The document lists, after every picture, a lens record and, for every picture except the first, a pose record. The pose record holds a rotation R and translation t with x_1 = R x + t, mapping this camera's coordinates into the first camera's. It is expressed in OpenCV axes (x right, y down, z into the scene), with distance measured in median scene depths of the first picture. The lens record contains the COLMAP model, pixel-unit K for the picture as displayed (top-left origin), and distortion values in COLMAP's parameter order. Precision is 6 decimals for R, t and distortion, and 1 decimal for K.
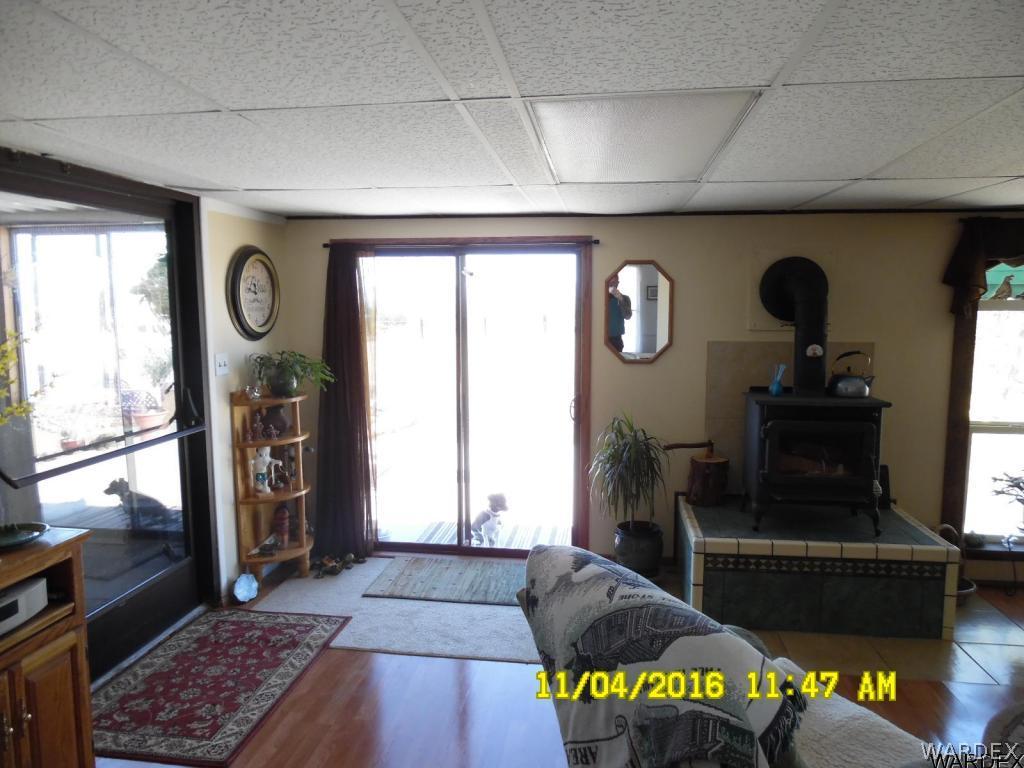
lens RADIAL K [[716.7, 0, 512.0], [0, 716.7, 384.0], [0, 0, 1]] dist [-0.018790, 0.003968]
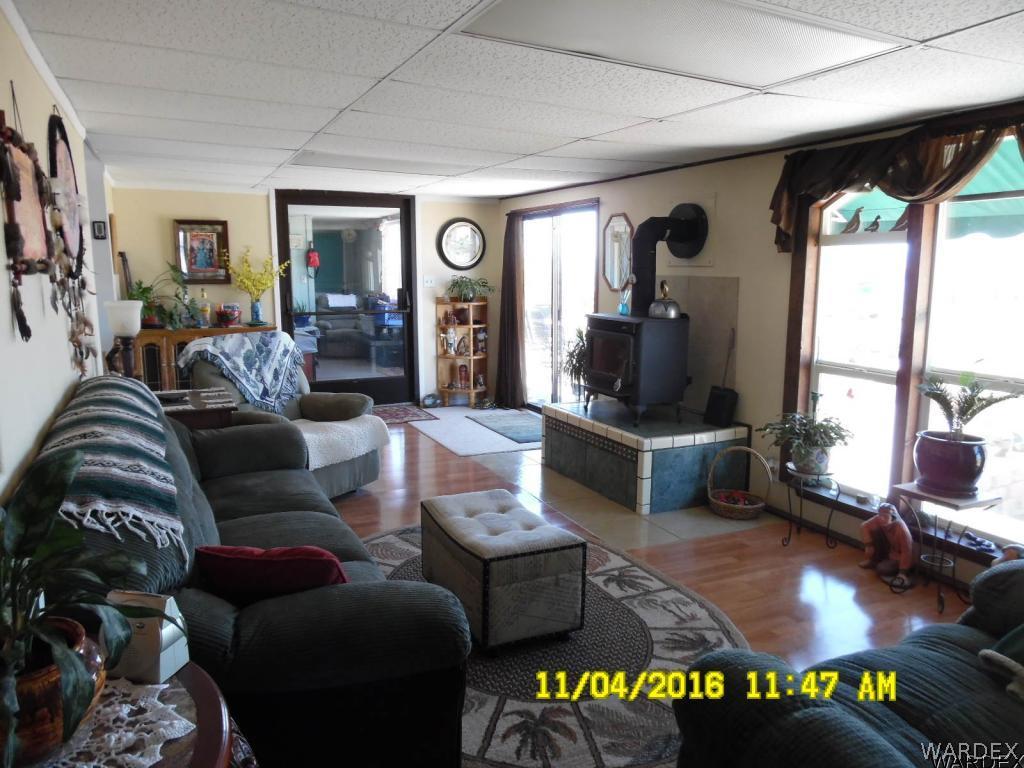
lens RADIAL K [[724.0, 0, 512.0], [0, 724.0, 384.0], [0, 0, 1]] dist [-0.011606, -0.004677]
pose [[0.561081, 0.137693, -0.816229, 1.257119], [-0.107421, 0.989841, 0.093139, 0.038407], [0.820762, 0.035421, 0.570172, 0.087814]]
